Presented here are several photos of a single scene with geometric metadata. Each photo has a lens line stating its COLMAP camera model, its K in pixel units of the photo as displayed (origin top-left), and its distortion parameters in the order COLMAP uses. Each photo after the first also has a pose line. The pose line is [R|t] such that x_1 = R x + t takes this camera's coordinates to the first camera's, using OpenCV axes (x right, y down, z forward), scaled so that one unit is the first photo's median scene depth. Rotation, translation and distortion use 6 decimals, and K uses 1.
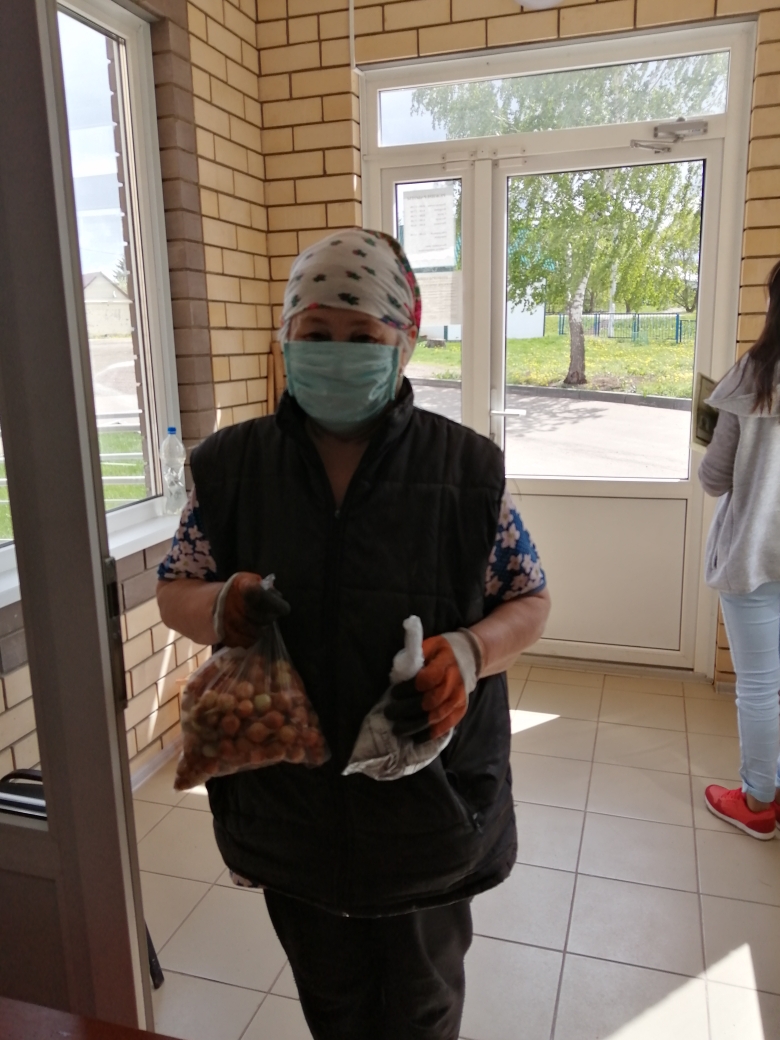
lens RADIAL K [[864.1, 0, 384.7], [0, 864.1, 543.0], [0, 0, 1]] dist [-0.002534, -0.012099]
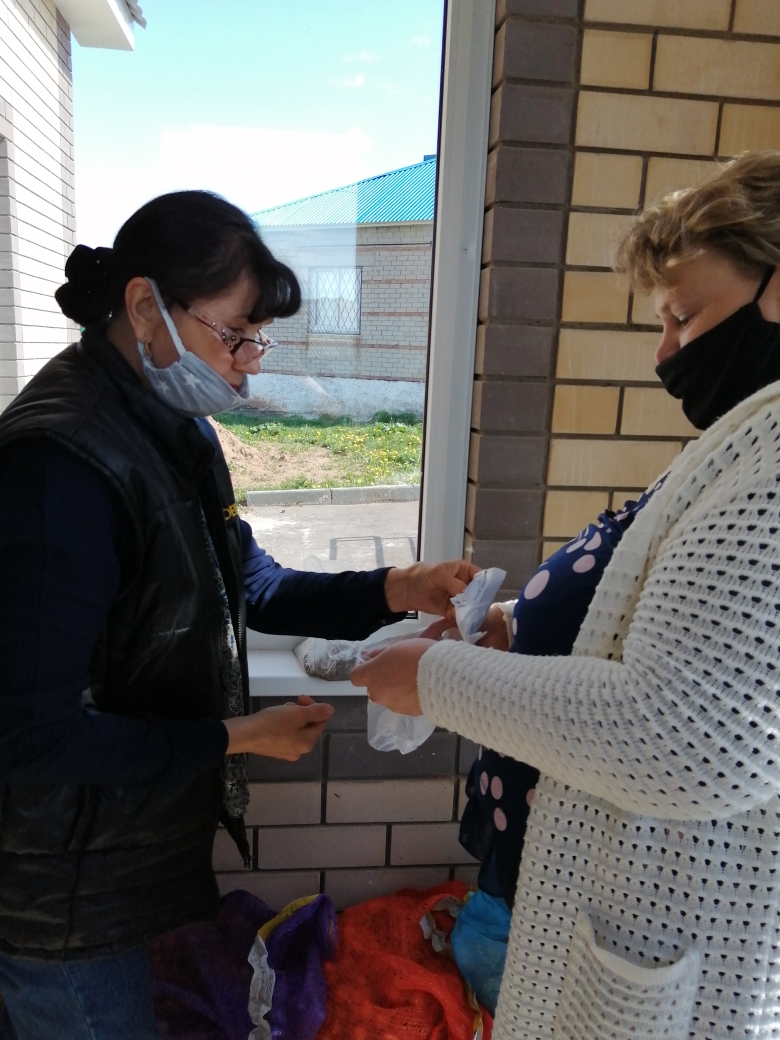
lens RADIAL K [[864.1, 0, 384.7], [0, 864.1, 543.0], [0, 0, 1]] dist [-0.002534, -0.012099]
pose [[0.409444, 0.227139, -0.883608, 0.212315], [-0.252866, 0.958822, 0.129301, -0.164844], [0.876593, 0.170493, 0.450019, 0.699488]]
